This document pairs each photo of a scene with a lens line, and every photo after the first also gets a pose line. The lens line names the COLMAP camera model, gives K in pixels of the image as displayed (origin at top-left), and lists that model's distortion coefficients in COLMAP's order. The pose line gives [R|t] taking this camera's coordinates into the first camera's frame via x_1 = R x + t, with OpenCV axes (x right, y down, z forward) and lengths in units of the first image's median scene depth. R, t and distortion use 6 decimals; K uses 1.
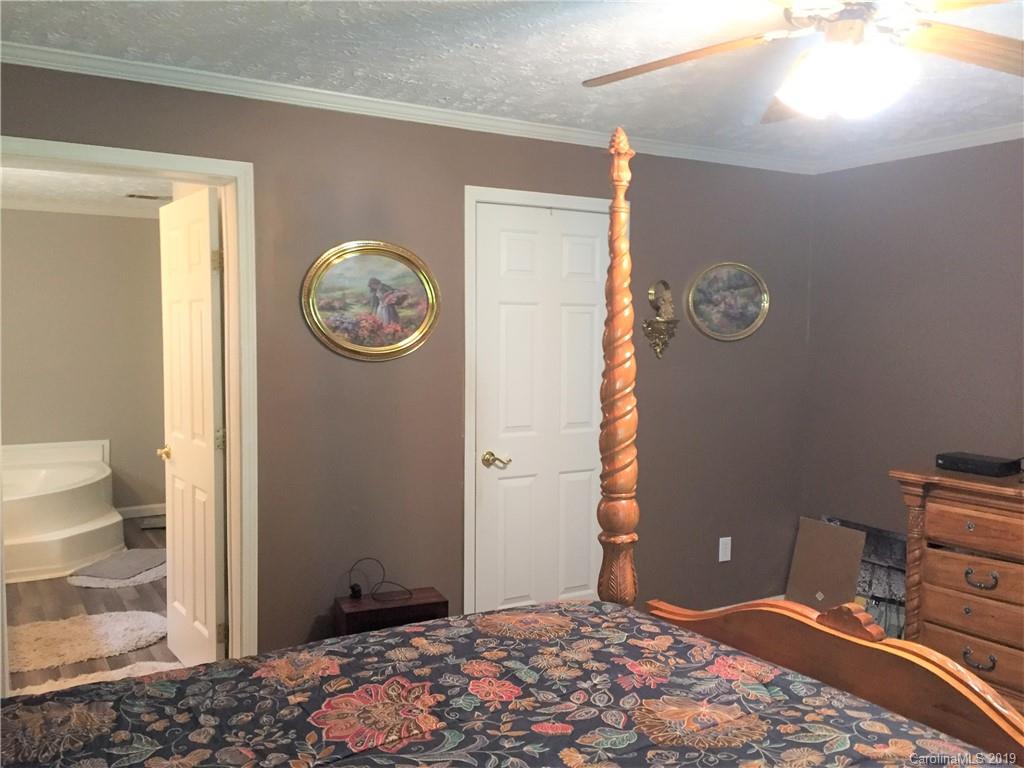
lens RADIAL K [[882.1, 0, 510.0], [0, 882.1, 387.1], [0, 0, 1]] dist [0.064281, -0.076571]
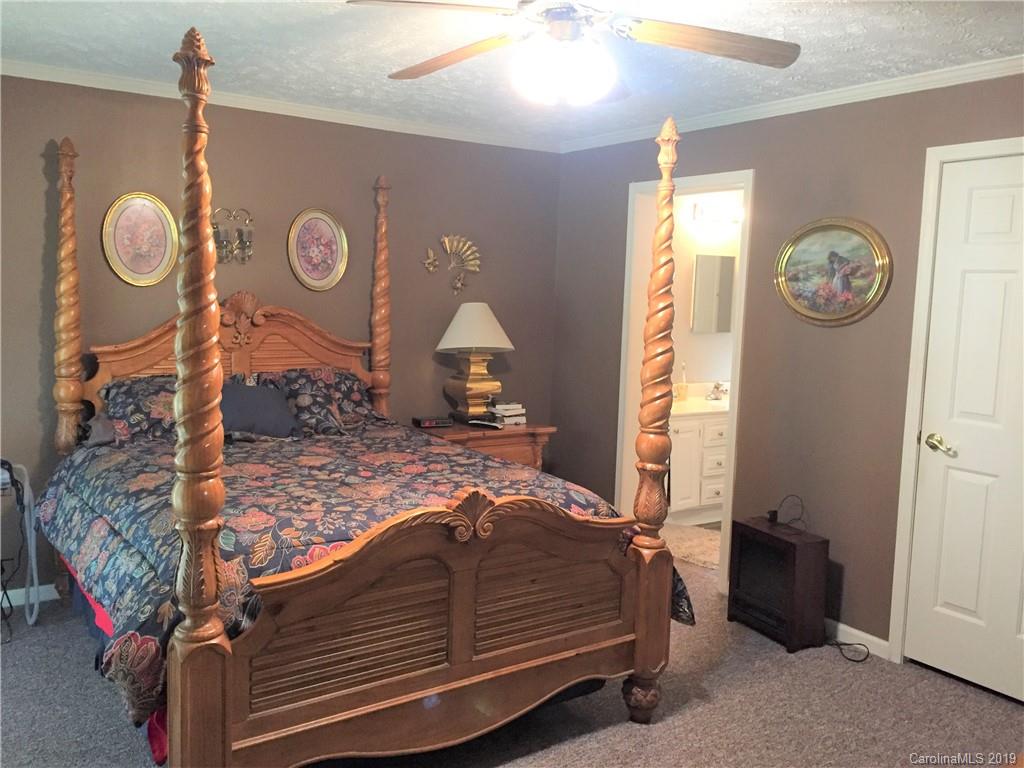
lens RADIAL K [[882.1, 0, 510.8], [0, 882.1, 380.8], [0, 0, 1]] dist [0.064281, -0.076571]
pose [[0.064566, 0.101000, -0.992789, 0.938321], [-0.098262, 0.990674, 0.094394, -0.028199], [0.993064, 0.091459, 0.073888, 0.530882]]
